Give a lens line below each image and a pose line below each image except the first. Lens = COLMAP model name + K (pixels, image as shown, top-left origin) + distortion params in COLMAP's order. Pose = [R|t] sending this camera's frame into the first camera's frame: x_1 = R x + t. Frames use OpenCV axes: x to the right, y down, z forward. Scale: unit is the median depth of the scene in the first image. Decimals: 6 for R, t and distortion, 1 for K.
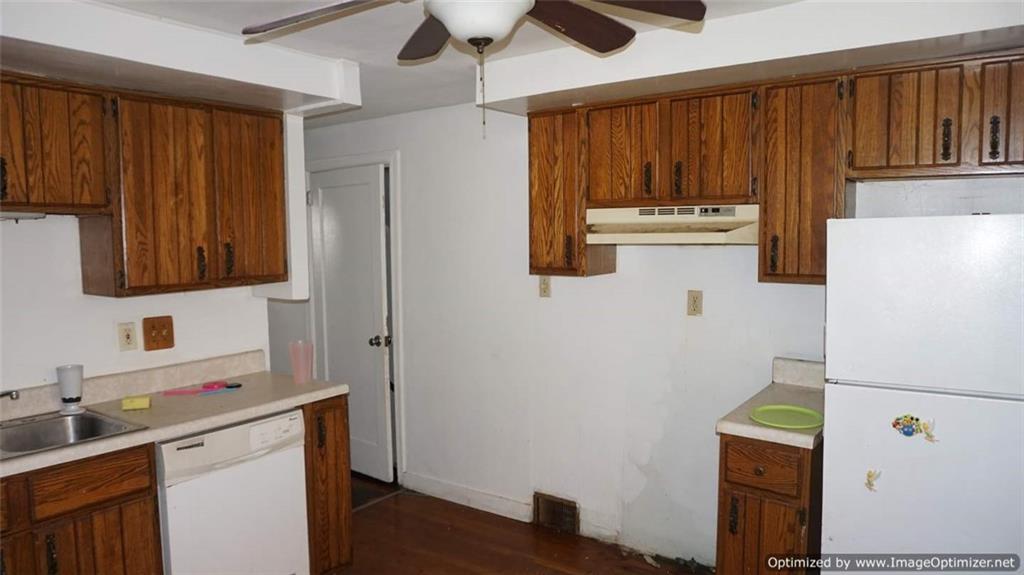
lens RADIAL K [[688.8, 0, 512.0], [0, 688.8, 287.5], [0, 0, 1]] dist [-0.035662, 0.005893]
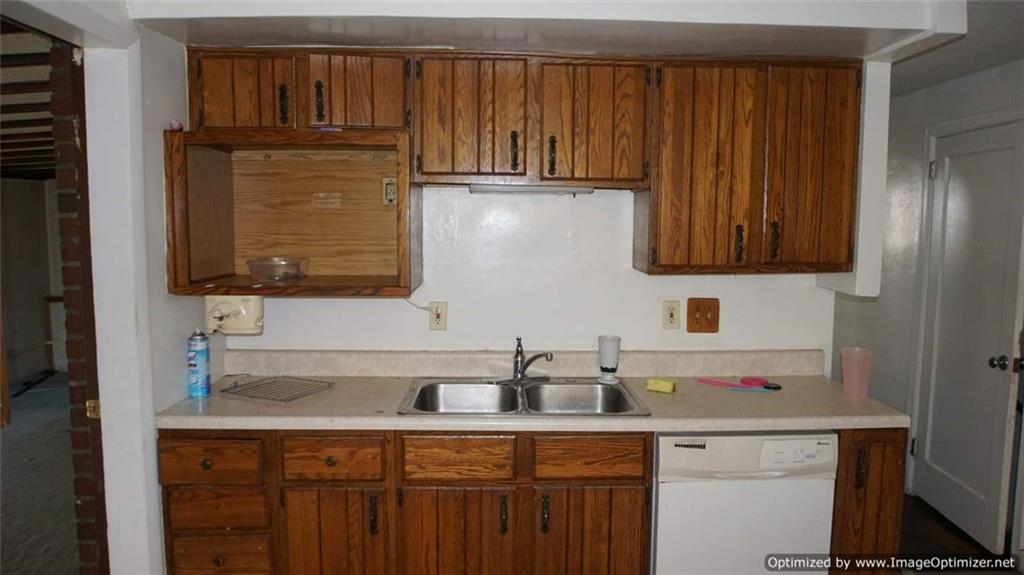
lens RADIAL K [[688.8, 0, 512.0], [0, 688.8, 287.5], [0, 0, 1]] dist [-0.035662, 0.005893]
pose [[0.615045, 0.098261, -0.782345, 0.068209], [-0.075626, 0.994982, 0.065514, -0.016011], [0.784857, 0.018871, 0.619390, 0.229554]]
